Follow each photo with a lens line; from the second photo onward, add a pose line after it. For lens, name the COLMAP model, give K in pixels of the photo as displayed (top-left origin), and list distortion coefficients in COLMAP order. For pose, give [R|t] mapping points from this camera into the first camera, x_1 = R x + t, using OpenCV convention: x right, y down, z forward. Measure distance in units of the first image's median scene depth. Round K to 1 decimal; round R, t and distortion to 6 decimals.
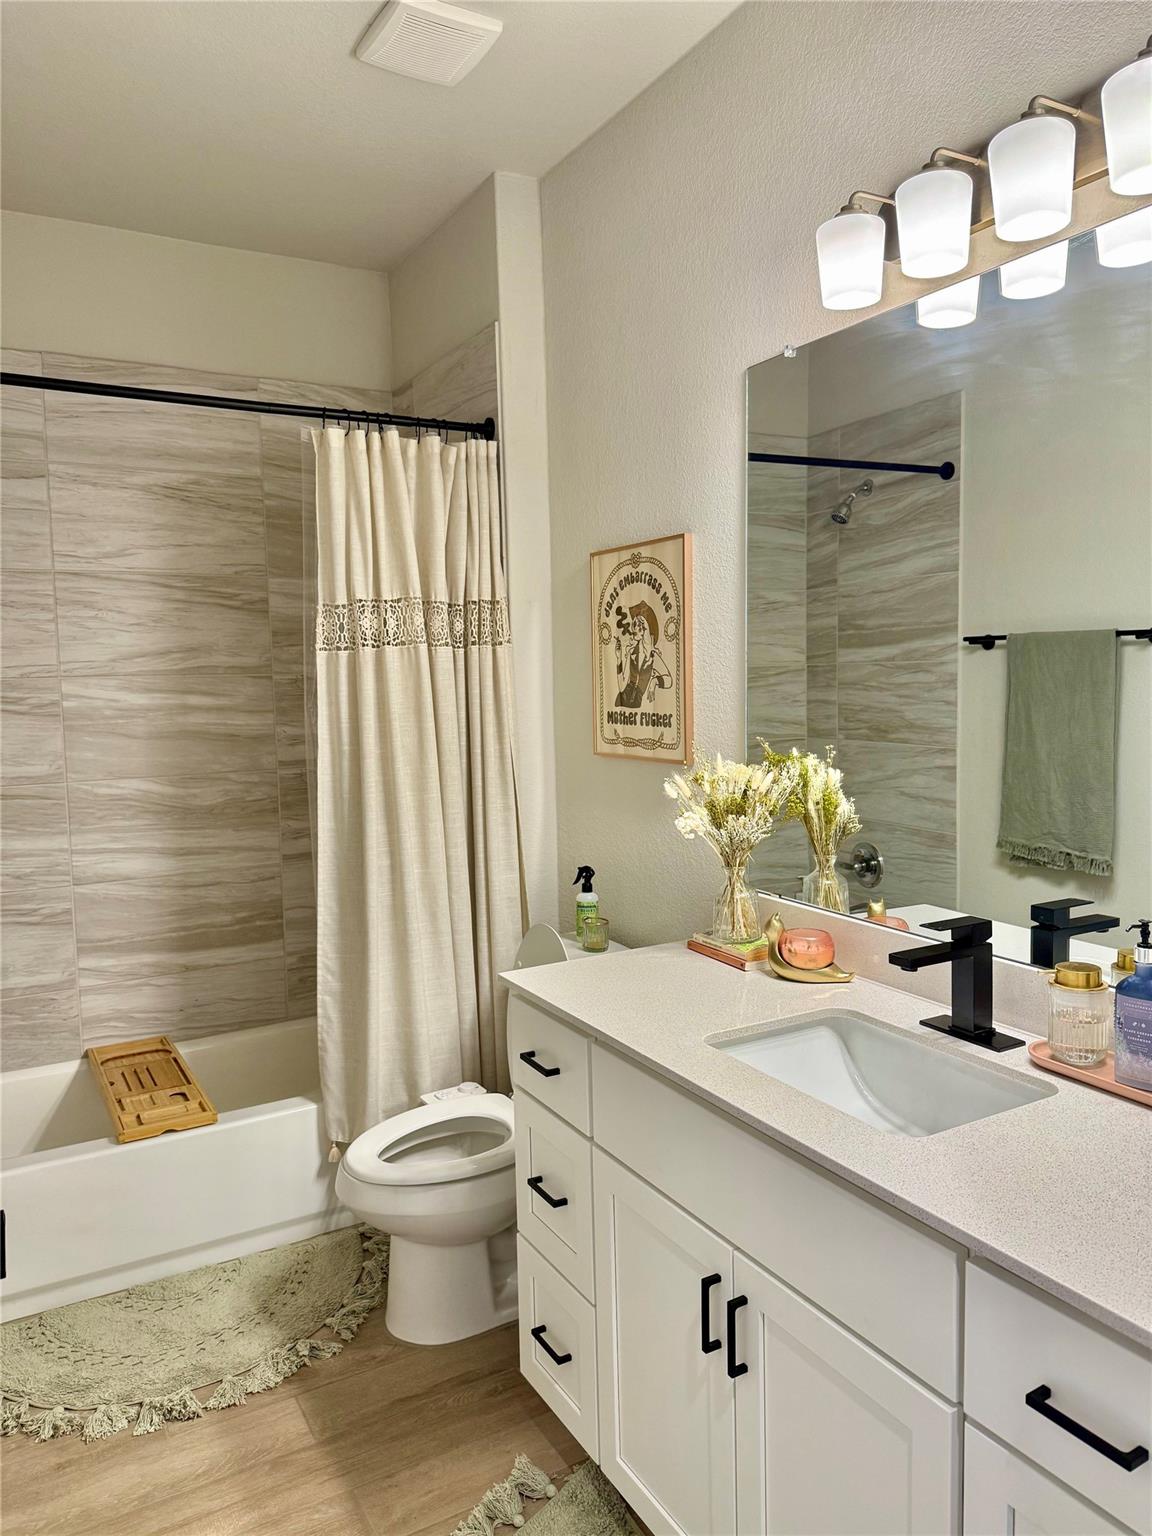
lens RADIAL K [[1143.7, 0, 576.0], [0, 1143.7, 768.0], [0, 0, 1]] dist [0.170774, -0.347538]
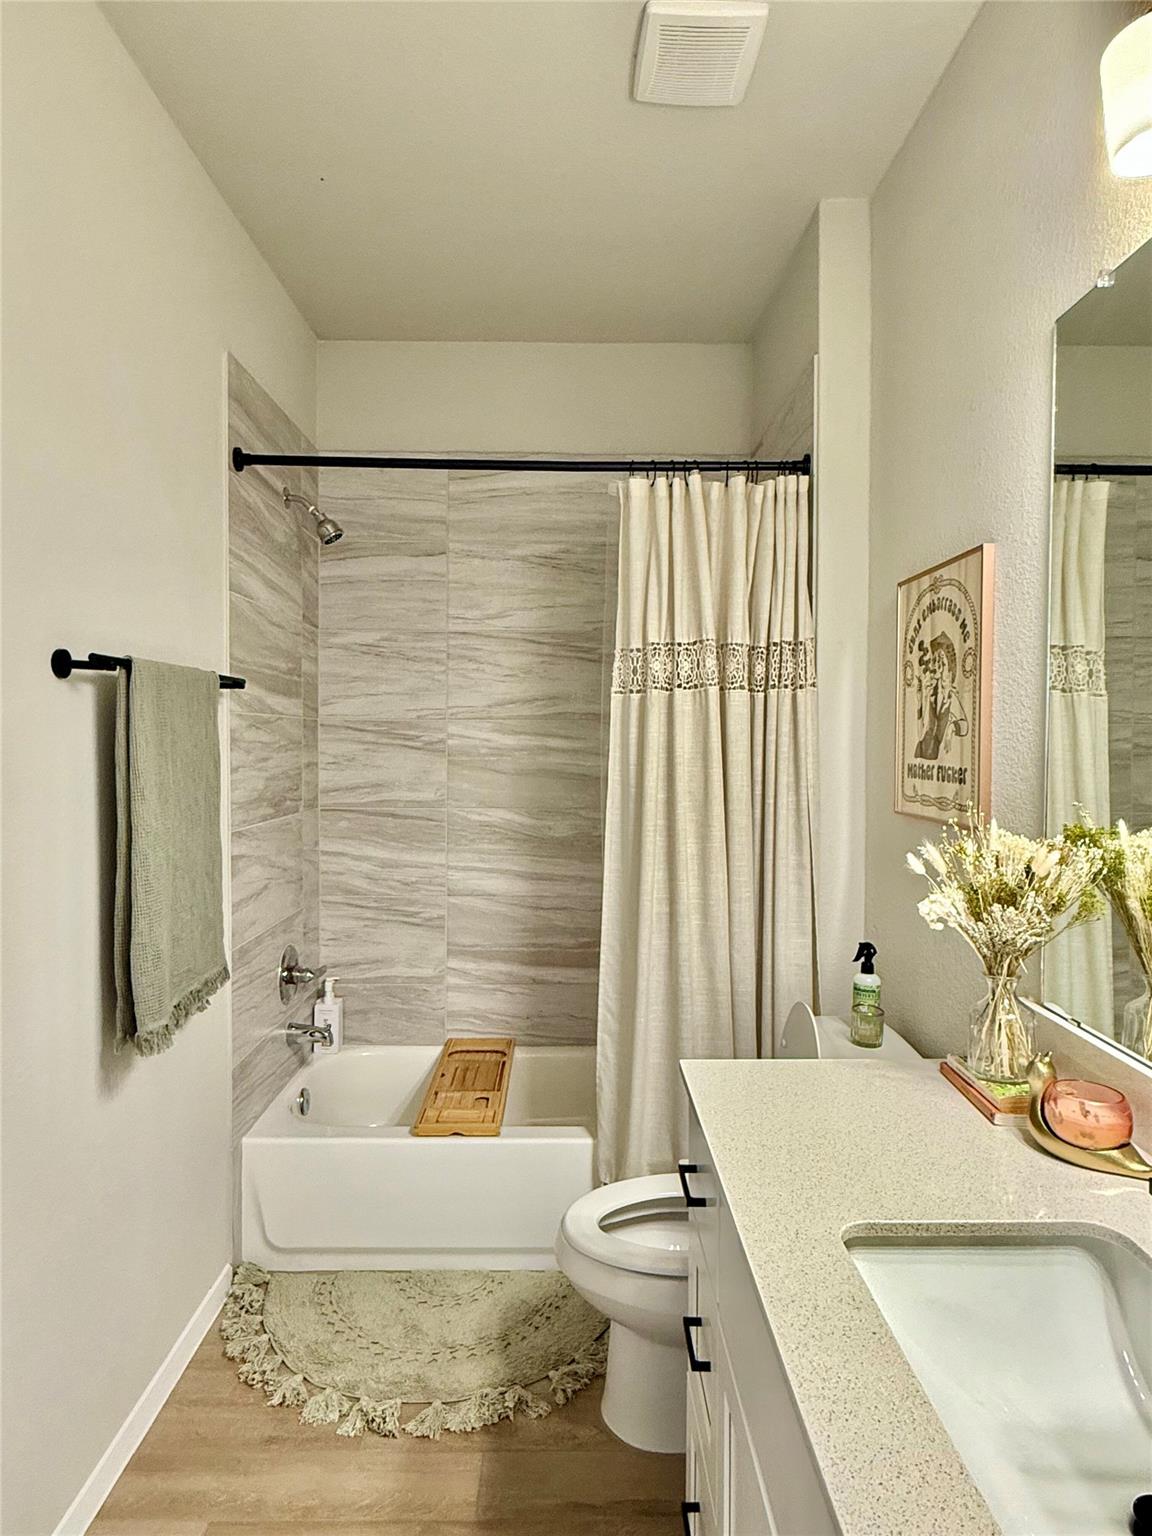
lens RADIAL K [[916.6, 0, 575.6], [0, 916.6, 759.2], [0, 0, 1]] dist [-0.000607, -0.001670]
pose [[0.864305, 0.036904, -0.501613, 0.144682], [-0.067350, 0.996815, -0.042710, -0.006279], [0.498439, 0.070698, 0.864037, 0.263526]]
